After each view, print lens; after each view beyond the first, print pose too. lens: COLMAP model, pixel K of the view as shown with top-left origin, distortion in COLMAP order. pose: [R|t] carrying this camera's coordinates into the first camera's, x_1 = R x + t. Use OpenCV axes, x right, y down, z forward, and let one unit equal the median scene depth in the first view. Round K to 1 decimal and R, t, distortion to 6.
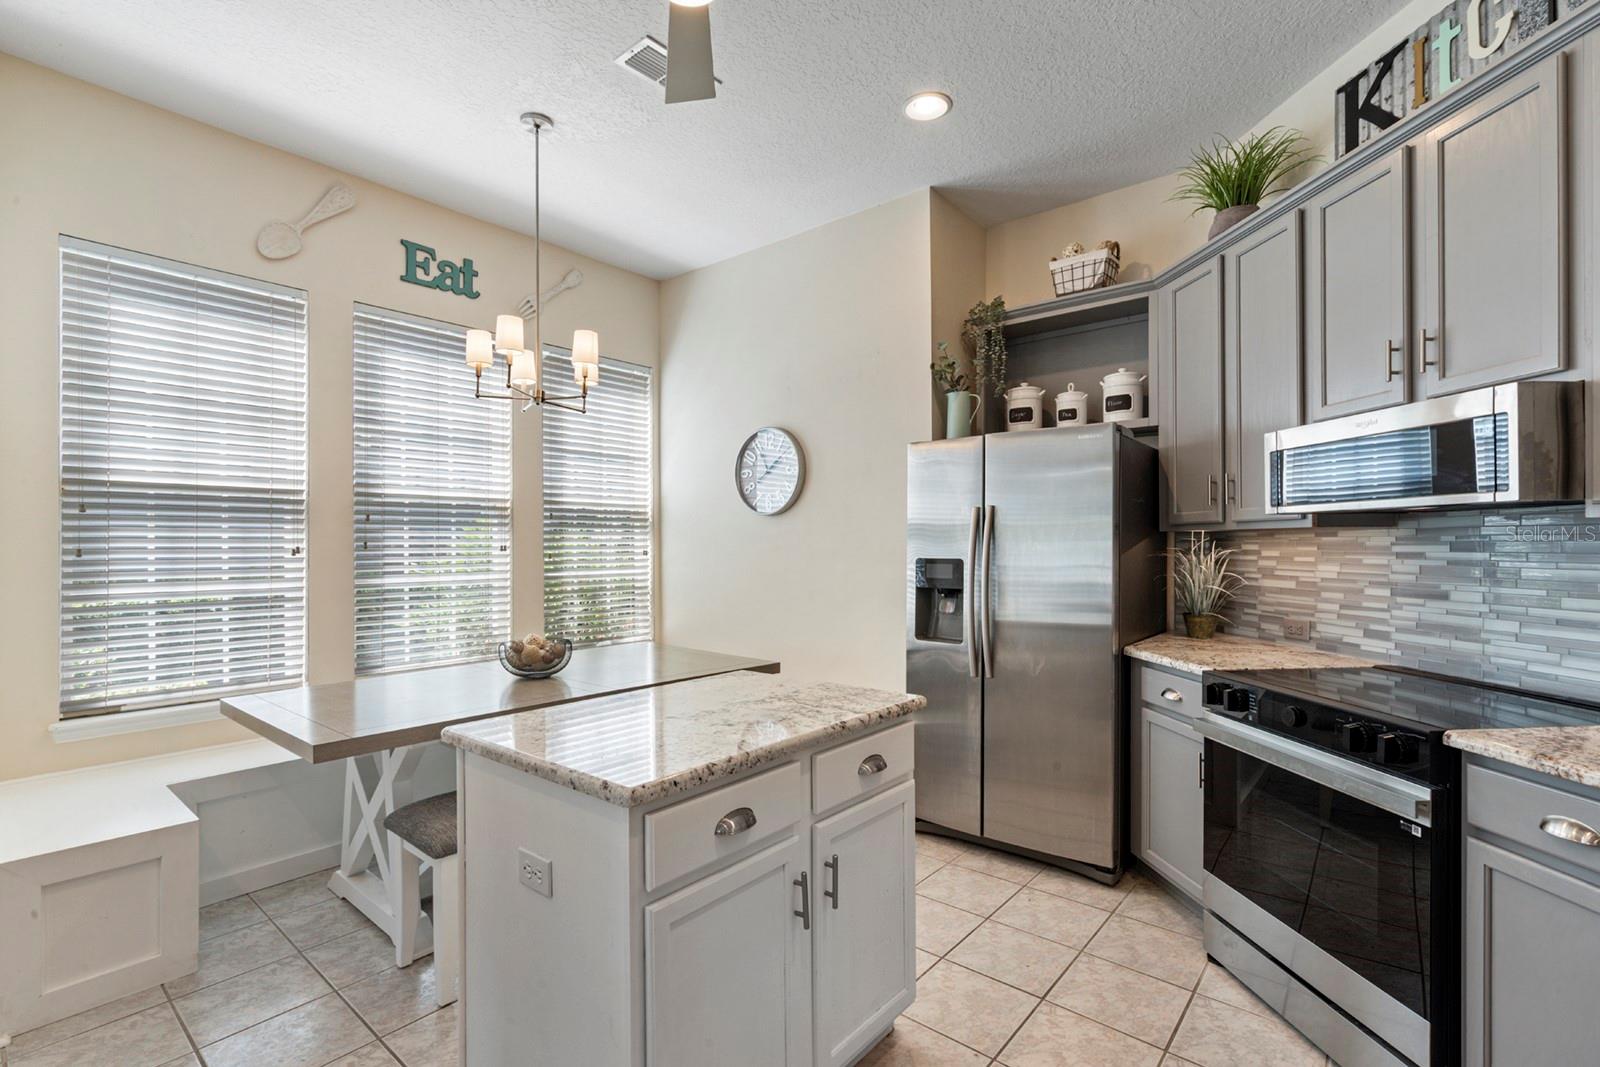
lens RADIAL K [[734.4, 0, 797.9], [0, 734.4, 542.9], [0, 0, 1]] dist [-0.002673, 0.003729]
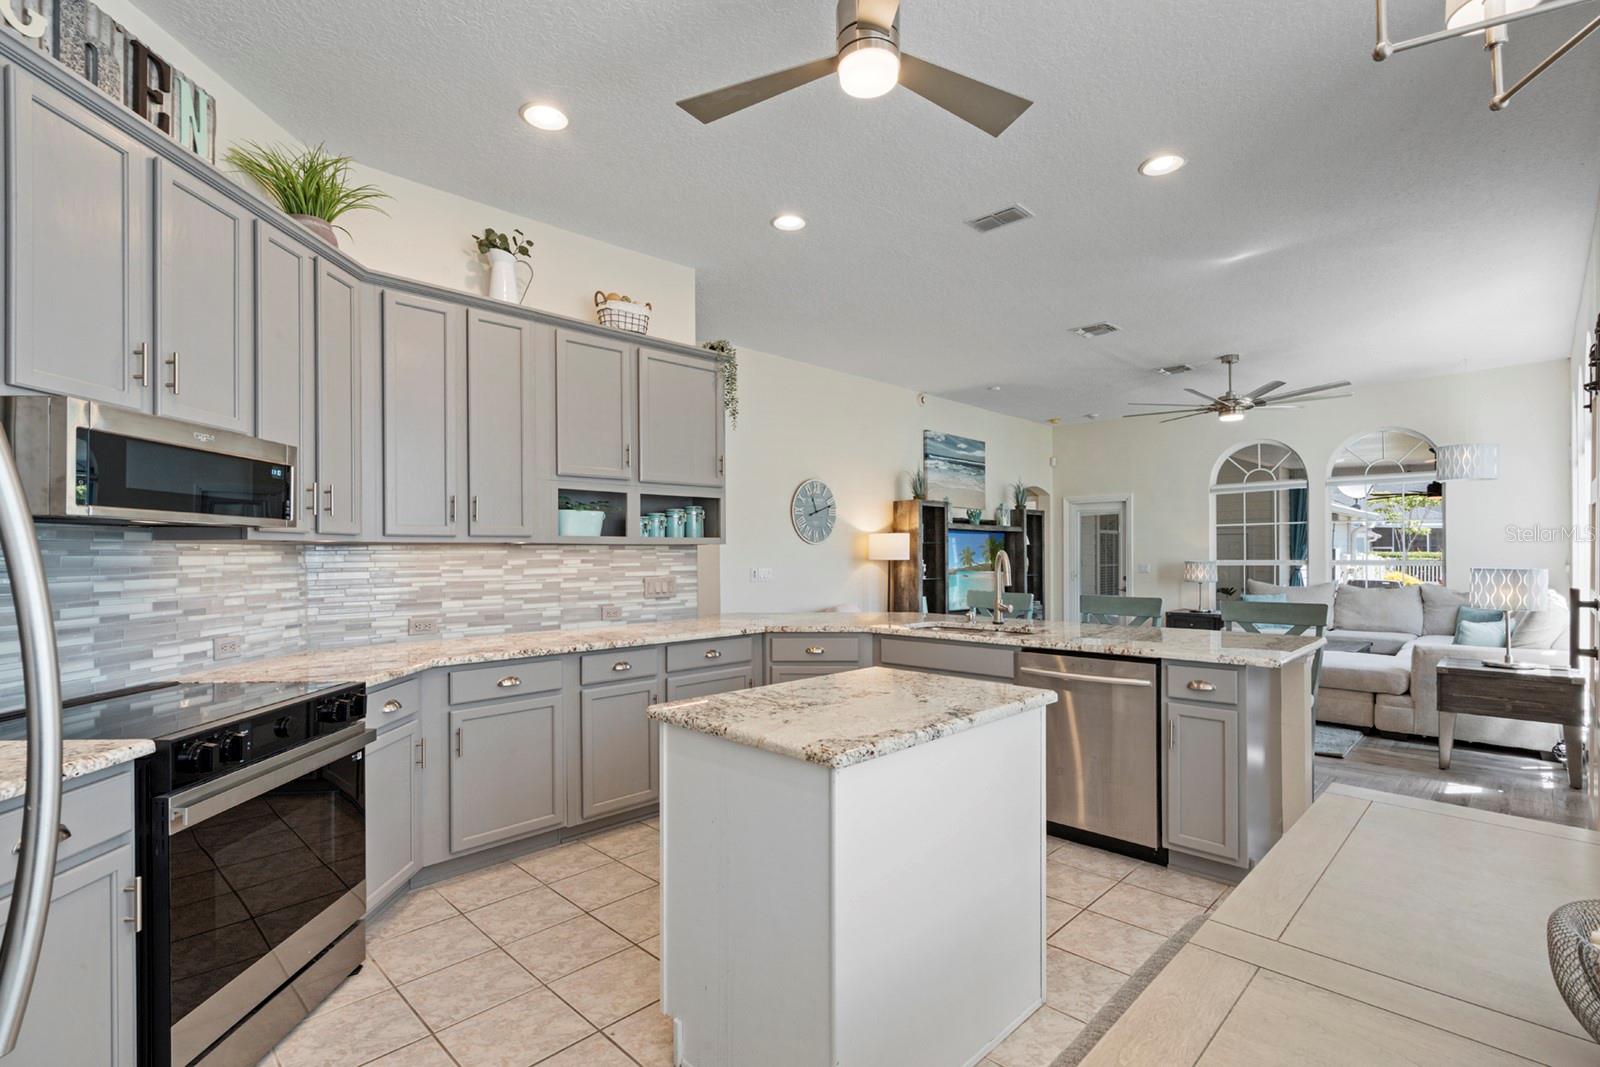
lens RADIAL K [[734.4, 0, 792.8], [0, 734.4, 553.8], [0, 0, 1]] dist [-0.002673, 0.003729]
pose [[-0.996051, 0.006523, 0.088545, -0.072351], [0.006332, 0.999977, -0.002434, 0.001996], [-0.088559, -0.001863, -0.996069, 1.234748]]
